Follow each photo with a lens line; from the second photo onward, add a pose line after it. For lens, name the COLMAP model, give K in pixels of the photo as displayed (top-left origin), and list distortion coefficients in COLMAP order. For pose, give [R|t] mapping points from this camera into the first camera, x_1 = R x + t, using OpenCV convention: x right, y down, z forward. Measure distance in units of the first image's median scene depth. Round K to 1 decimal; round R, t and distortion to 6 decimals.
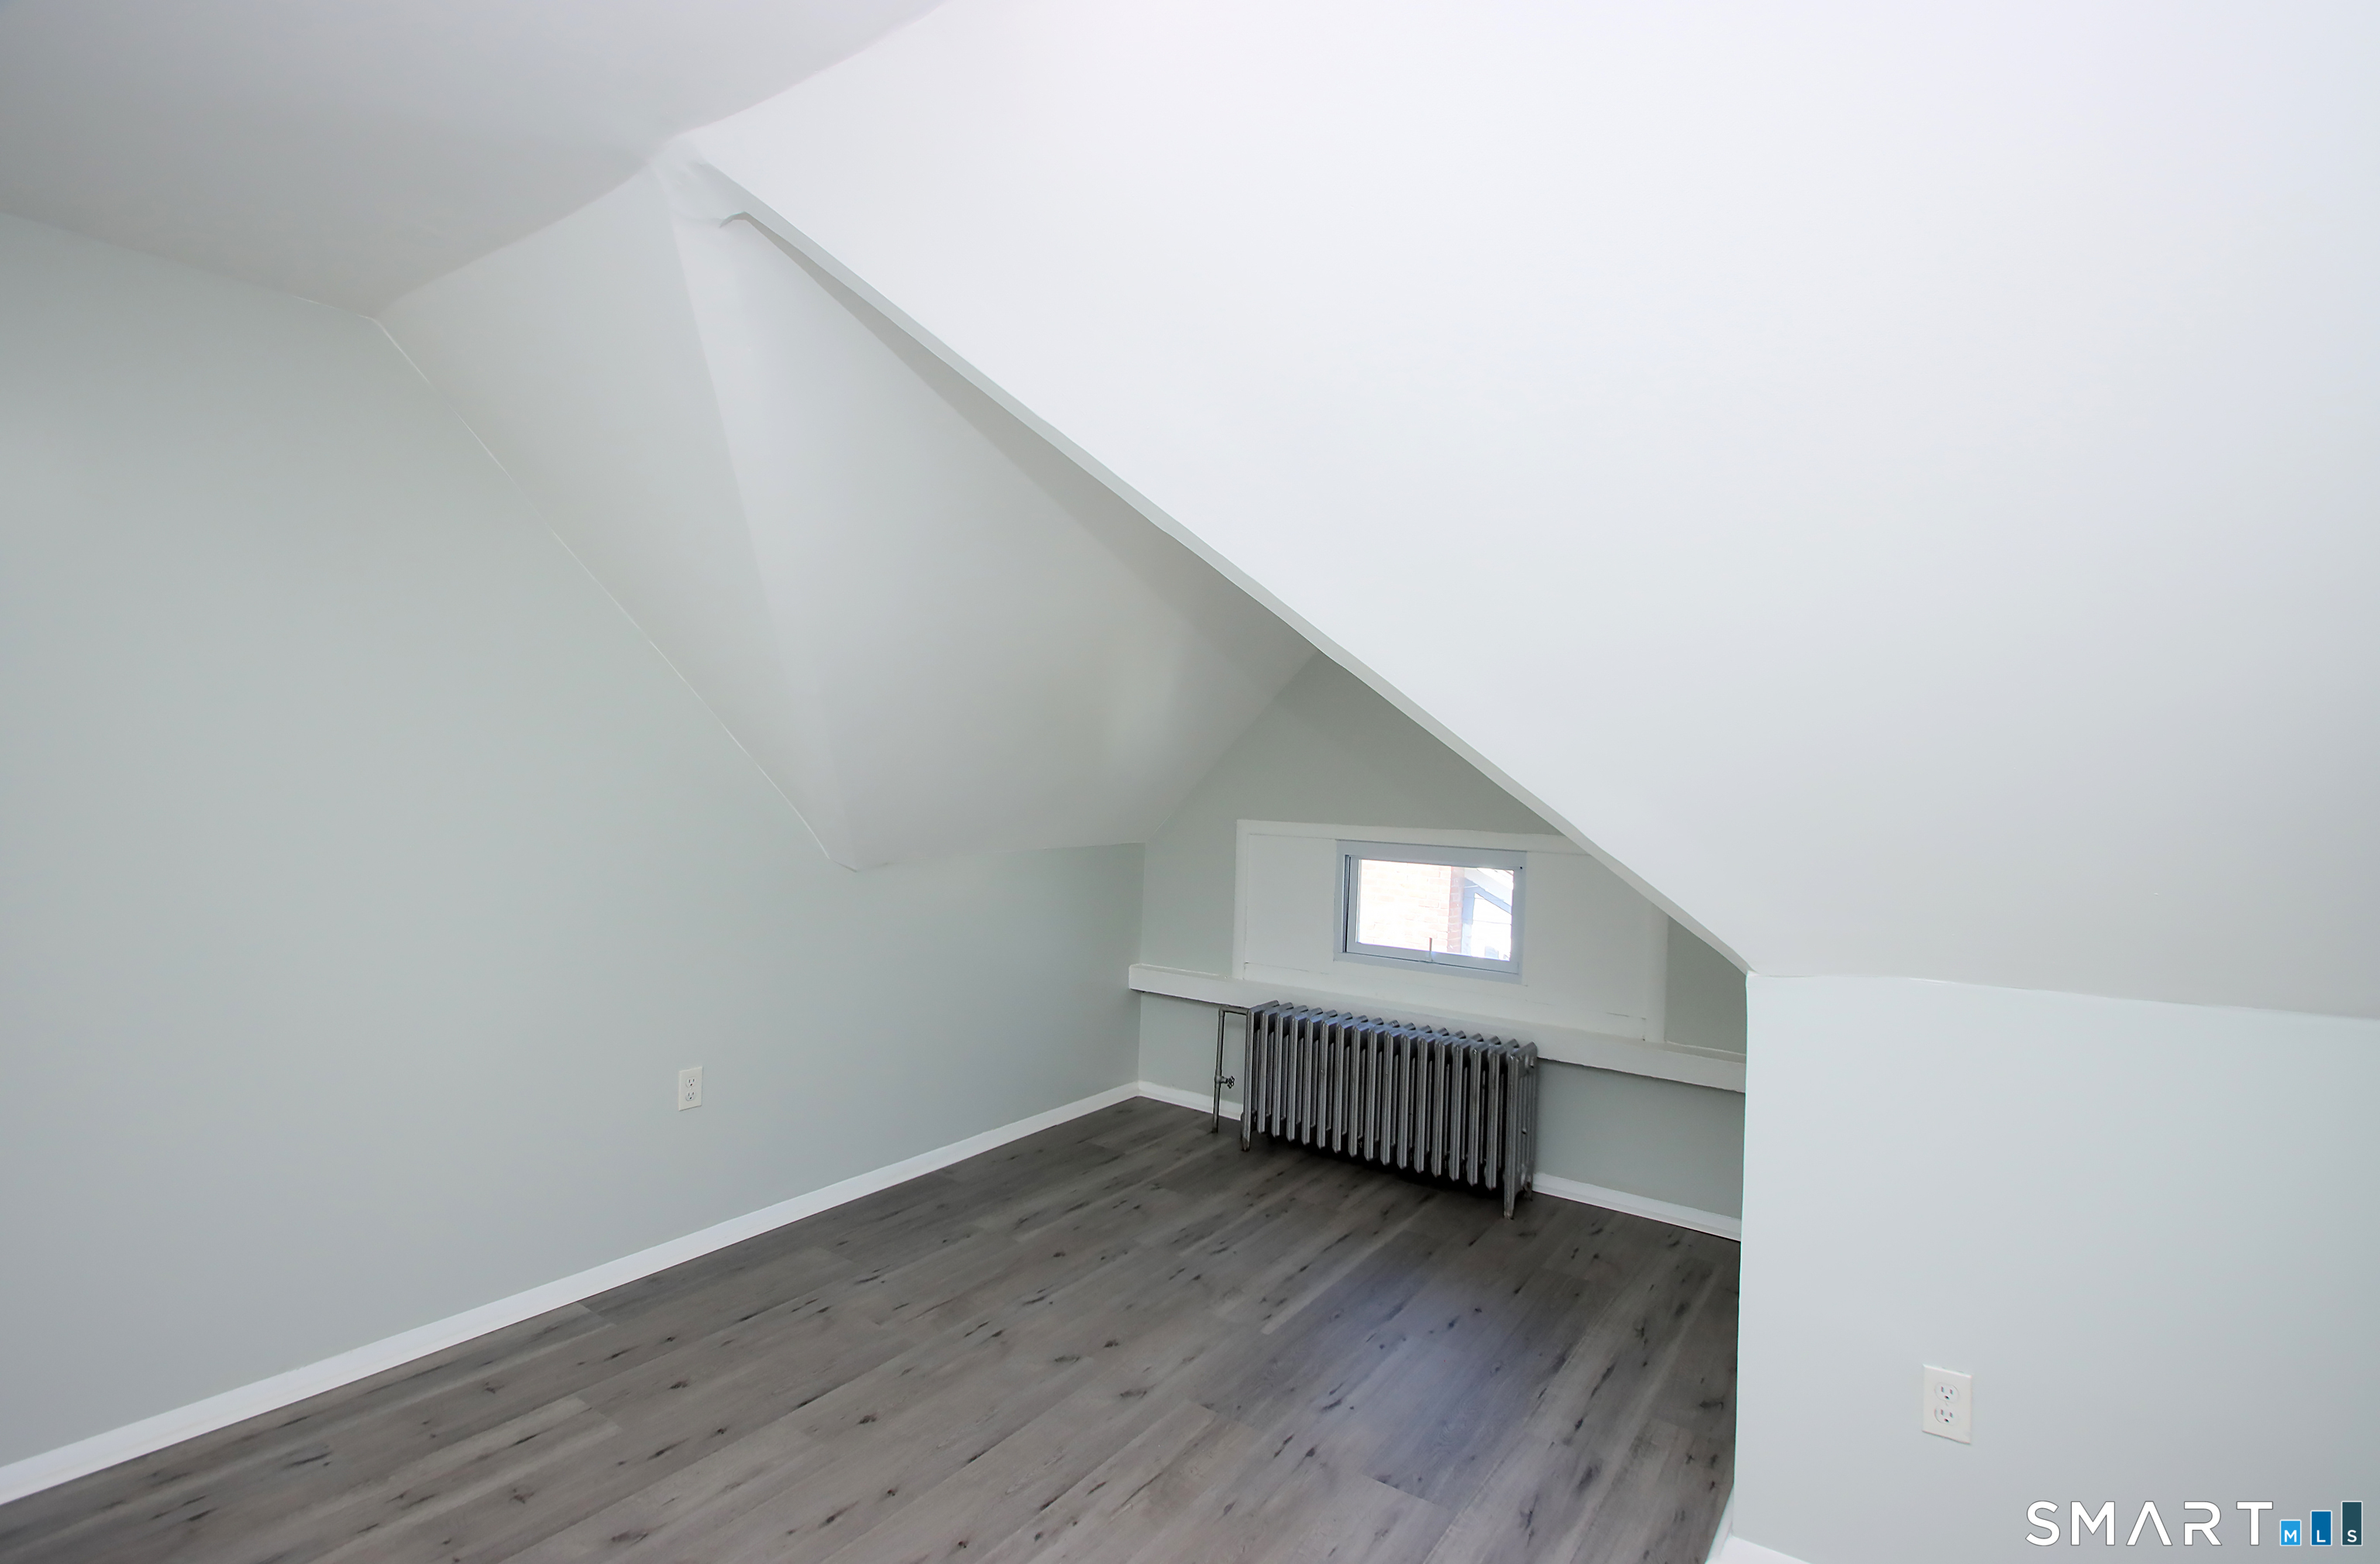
lens RADIAL K [[1159.7, 0, 1184.2], [0, 1159.7, 780.6], [0, 0, 1]] dist [0.027699, -0.024177]
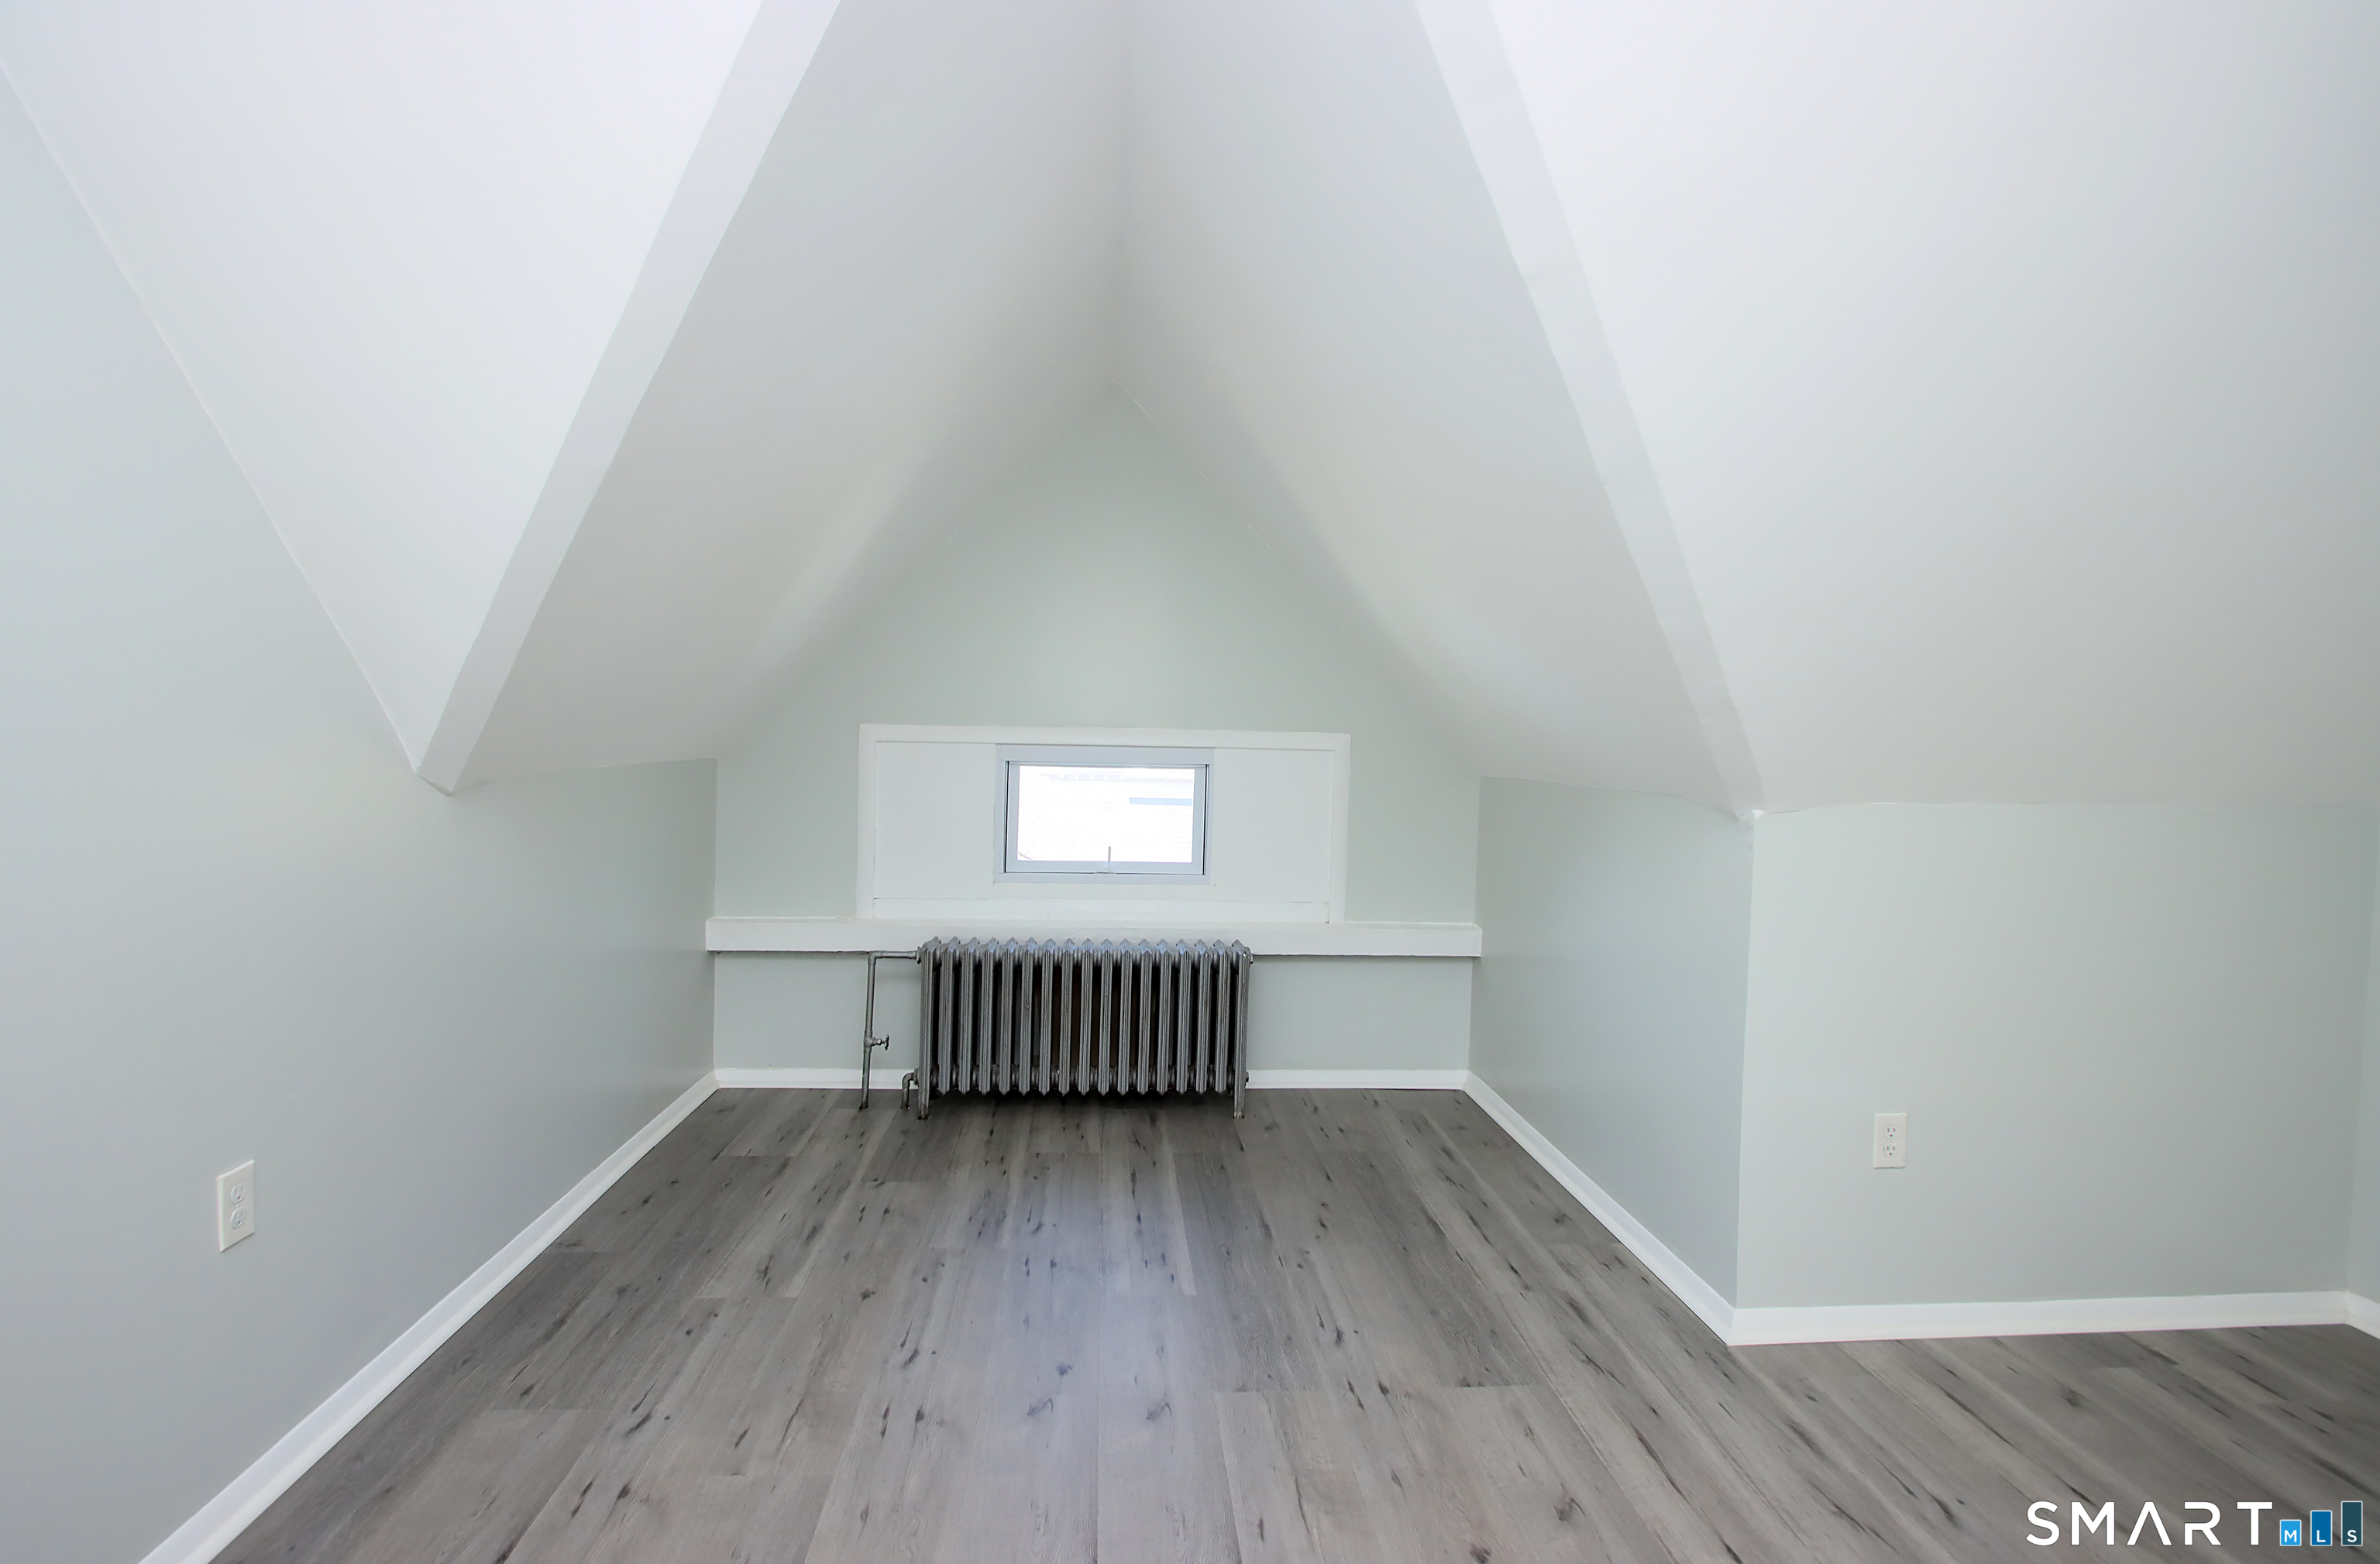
lens RADIAL K [[1159.7, 0, 1184.2], [0, 1159.7, 780.6], [0, 0, 1]] dist [0.027699, -0.024177]
pose [[0.758267, -0.032221, 0.651147, -0.382000], [0.003815, 0.998980, 0.044991, 0.046069], [-0.651932, -0.031631, 0.757617, 0.291227]]
